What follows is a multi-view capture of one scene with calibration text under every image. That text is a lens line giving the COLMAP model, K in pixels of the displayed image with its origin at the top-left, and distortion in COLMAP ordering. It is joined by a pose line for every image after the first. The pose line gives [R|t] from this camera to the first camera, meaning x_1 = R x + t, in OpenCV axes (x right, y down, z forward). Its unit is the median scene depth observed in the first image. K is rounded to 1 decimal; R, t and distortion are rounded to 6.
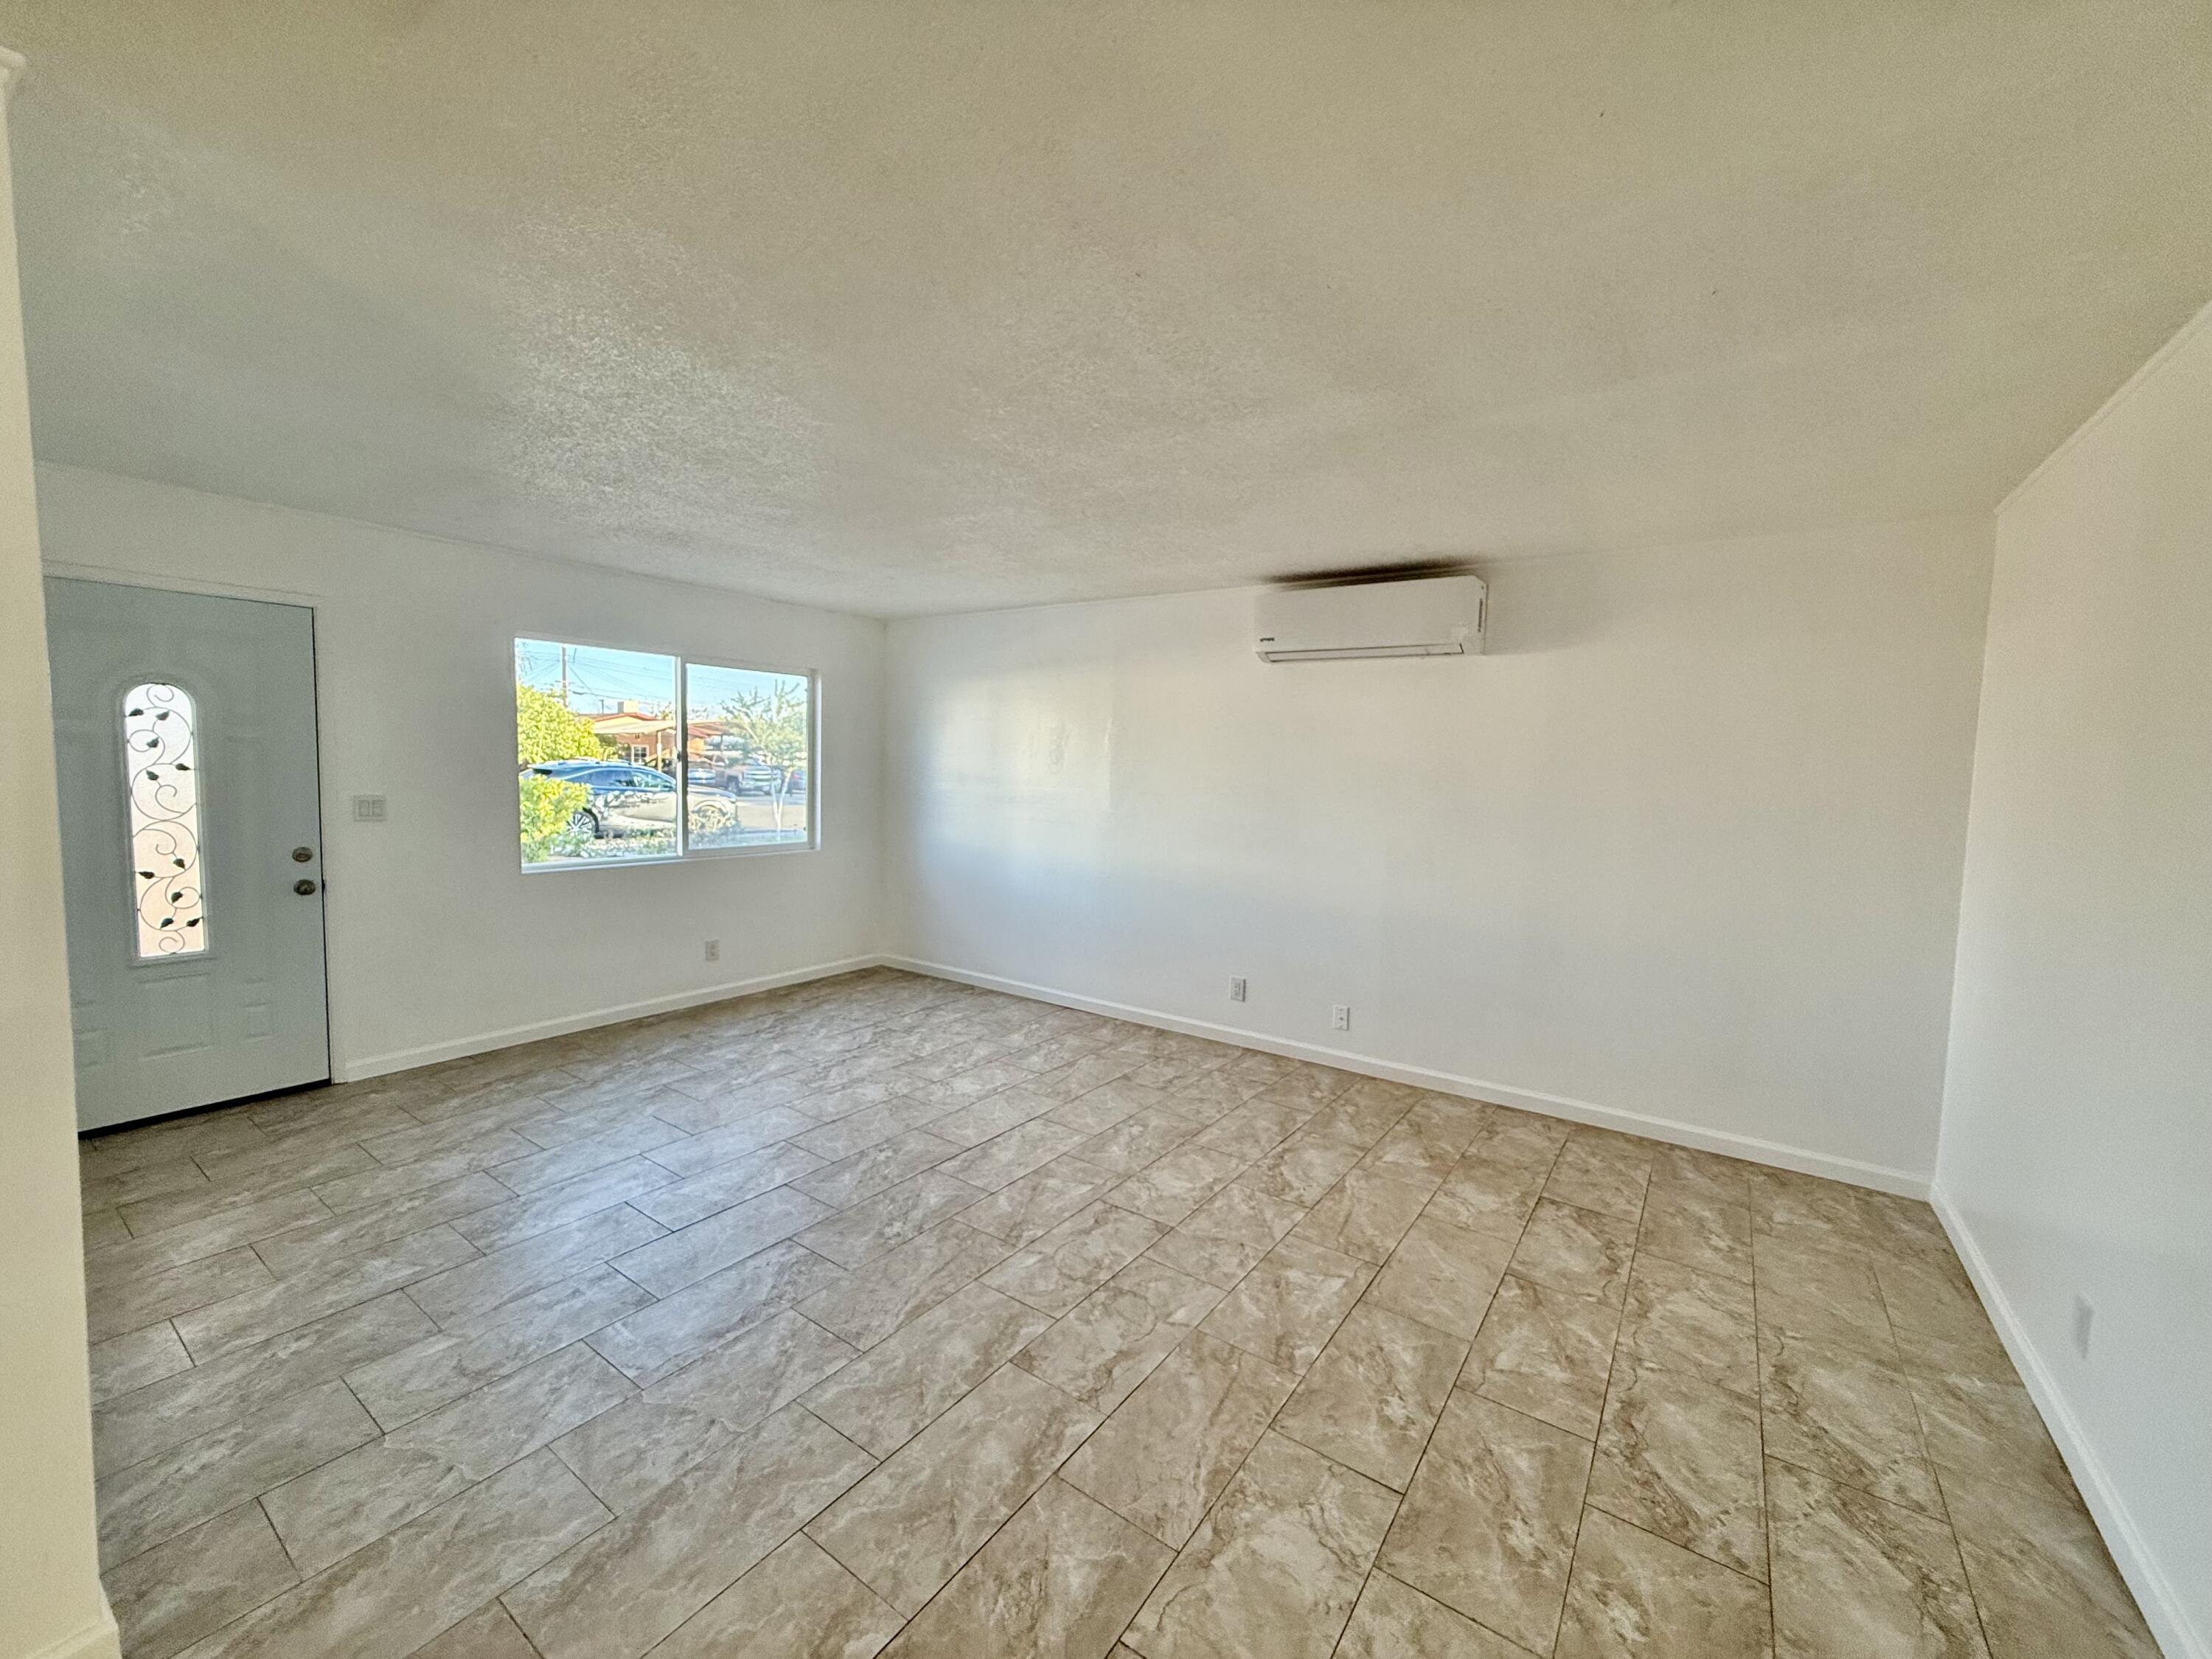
lens RADIAL K [[881.8, 0, 1097.6], [0, 881.8, 826.0], [0, 0, 1]] dist [0.001184, -0.000104]
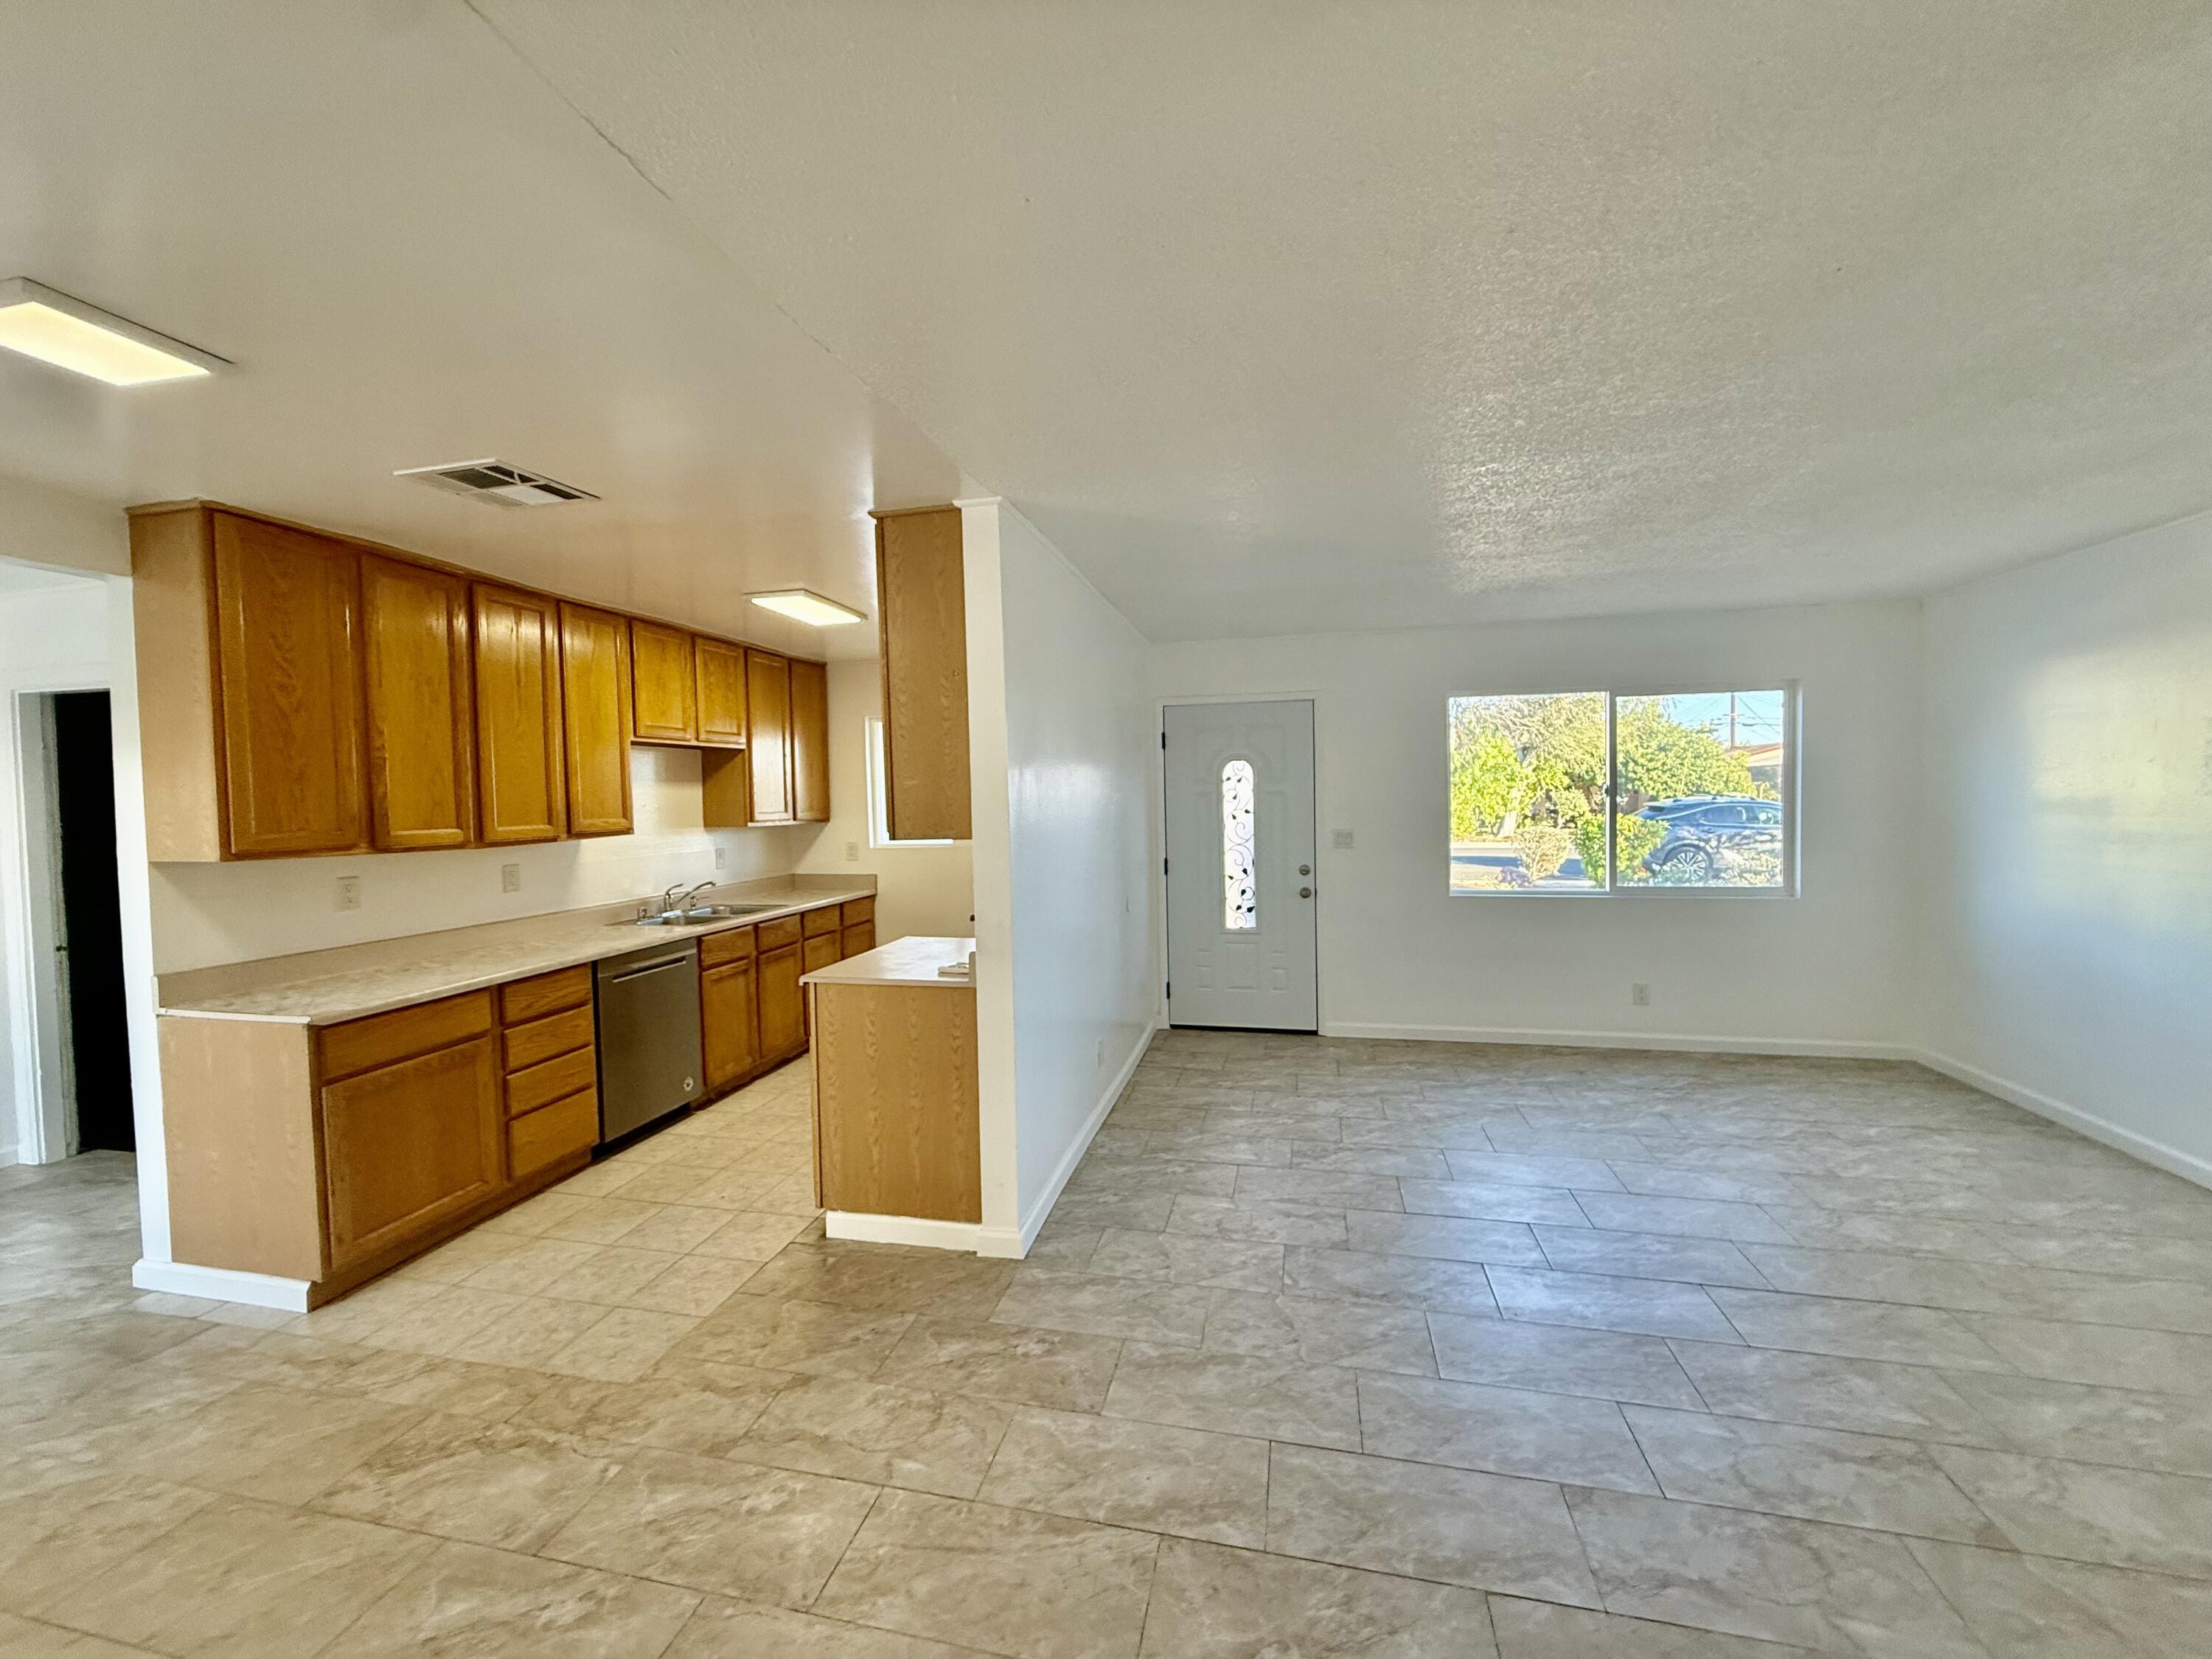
lens RADIAL K [[881.8, 0, 1097.6], [0, 881.8, 826.0], [0, 0, 1]] dist [0.001184, -0.000104]
pose [[0.378141, -0.003341, -0.925742, 0.350382], [-0.036921, 0.999143, -0.018687, -0.000073], [0.925012, 0.041246, 0.377694, 0.155061]]
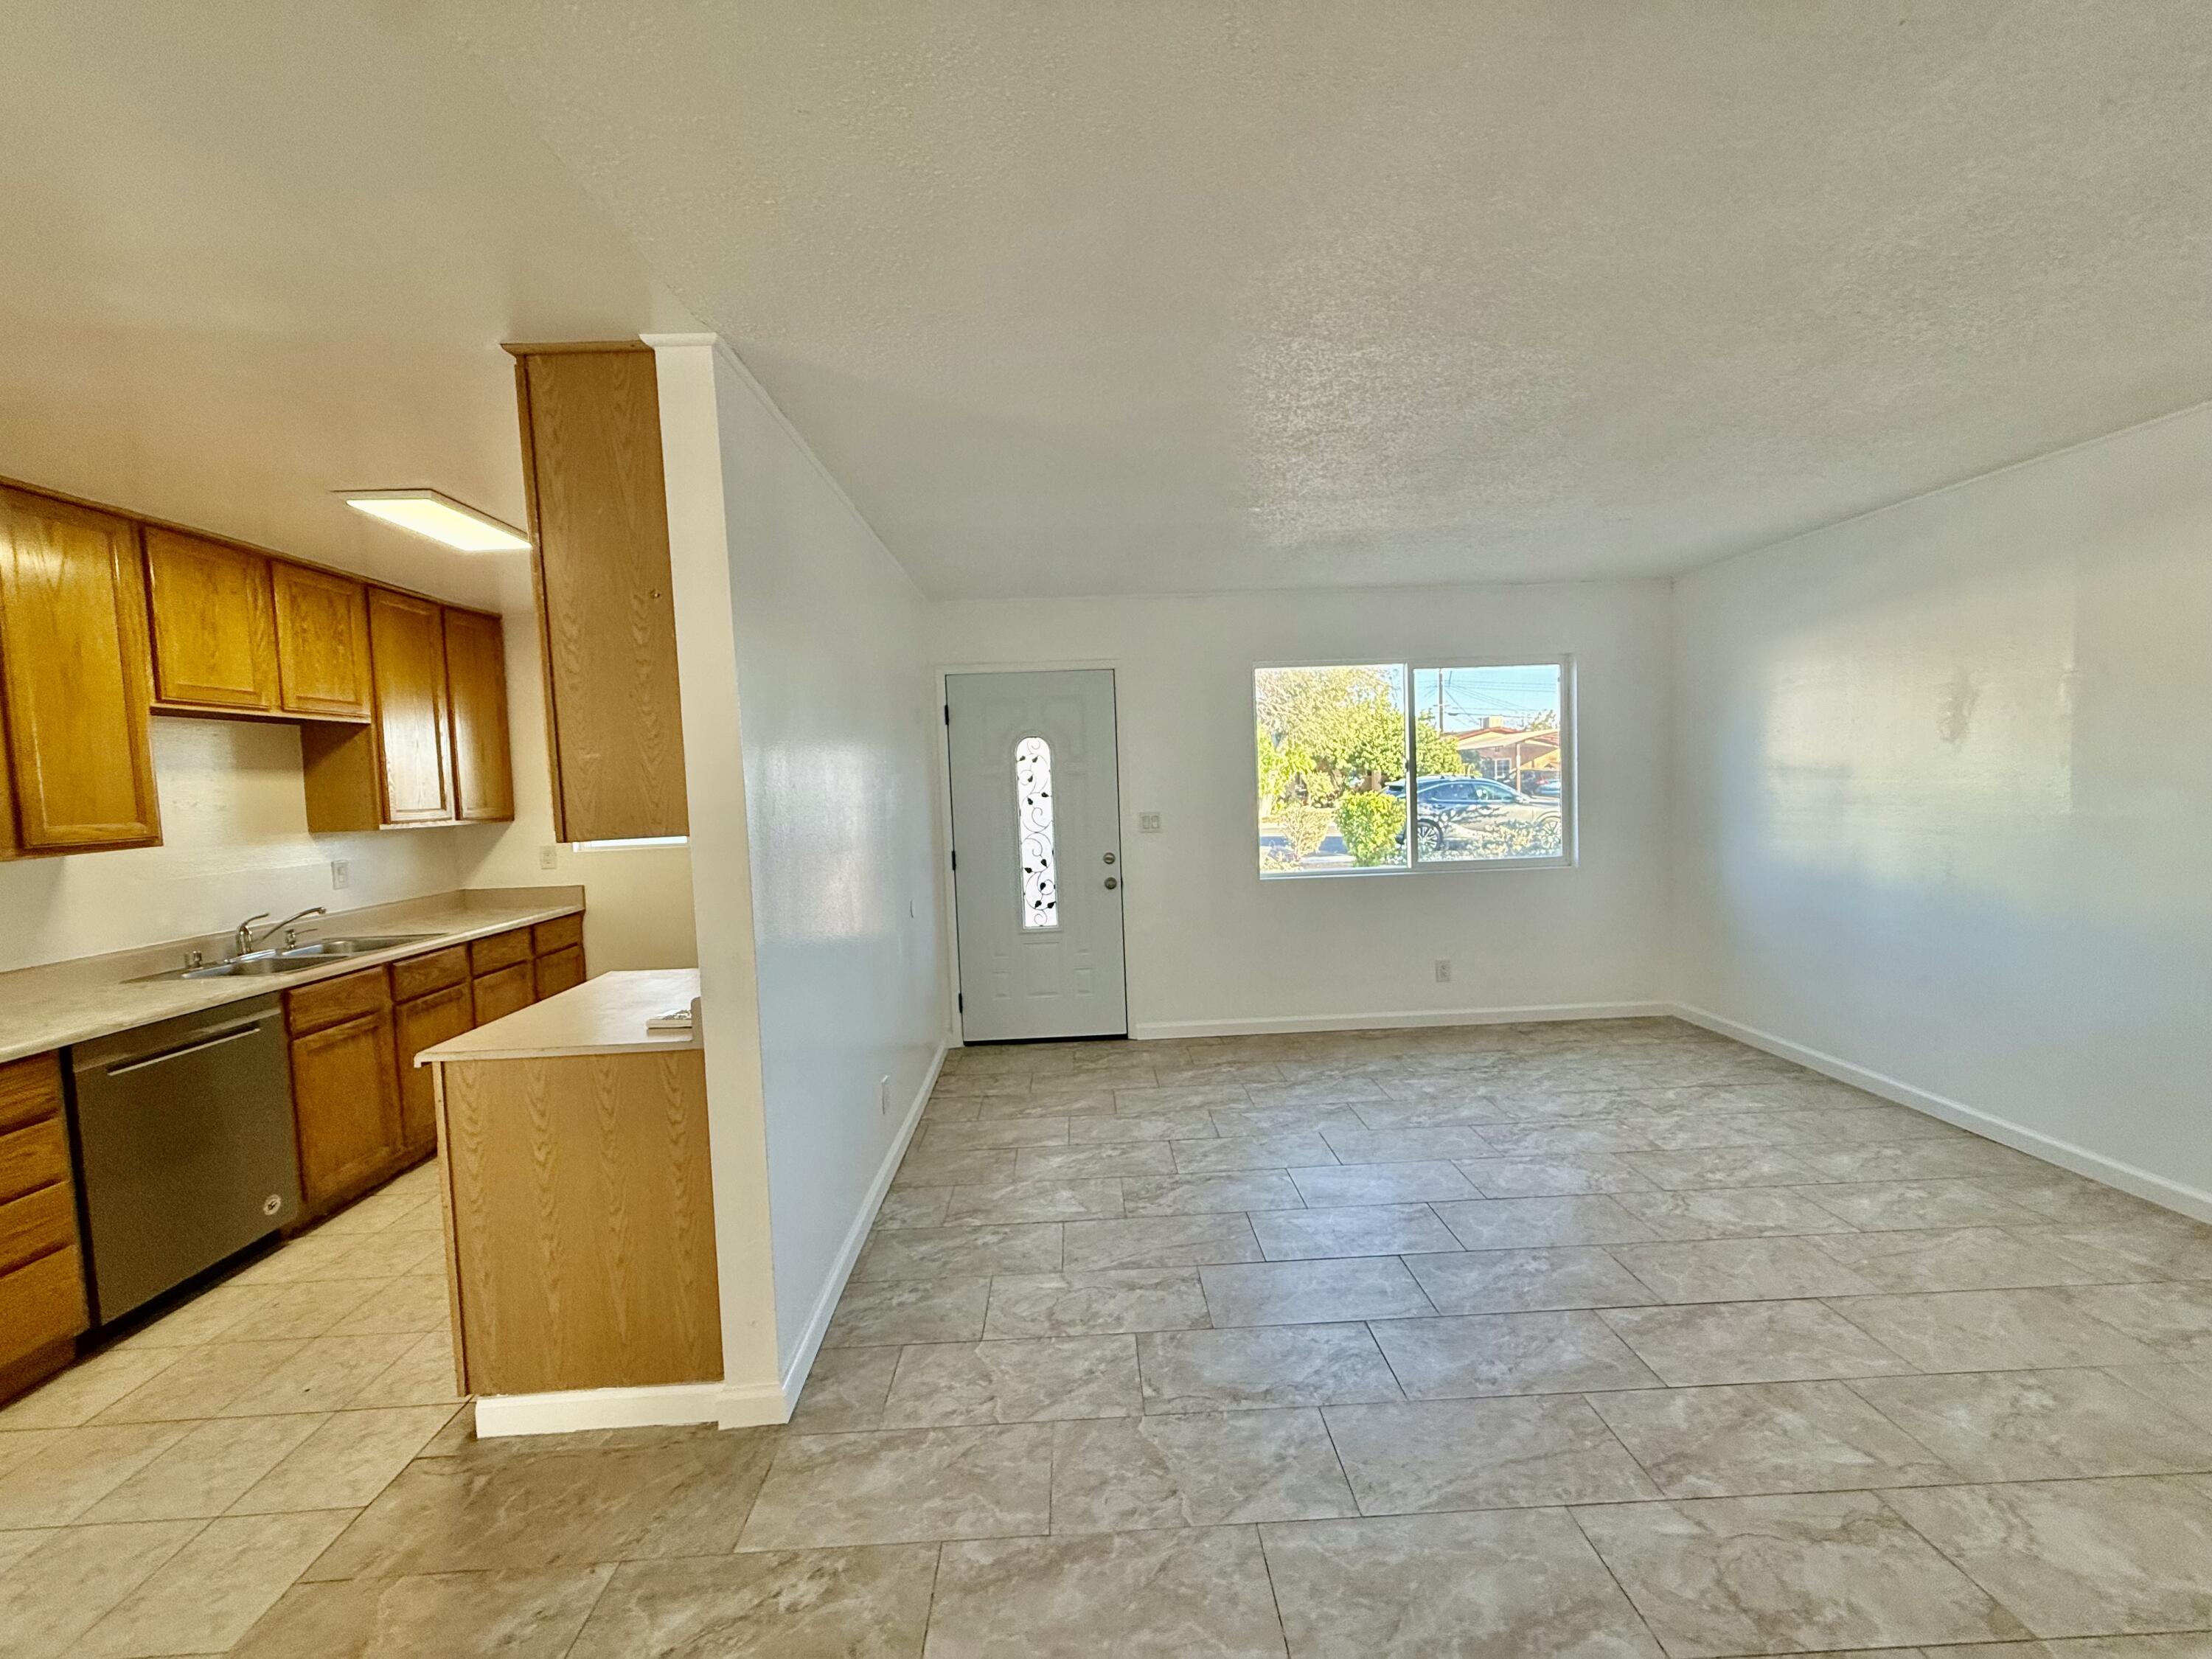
lens RADIAL K [[881.8, 0, 1097.6], [0, 881.8, 826.0], [0, 0, 1]] dist [0.001184, -0.000104]
pose [[0.600487, -0.007922, -0.799595, 0.147920], [-0.003371, 0.999917, -0.012438, 0.000868], [0.799628, 0.010164, 0.600410, 0.230115]]
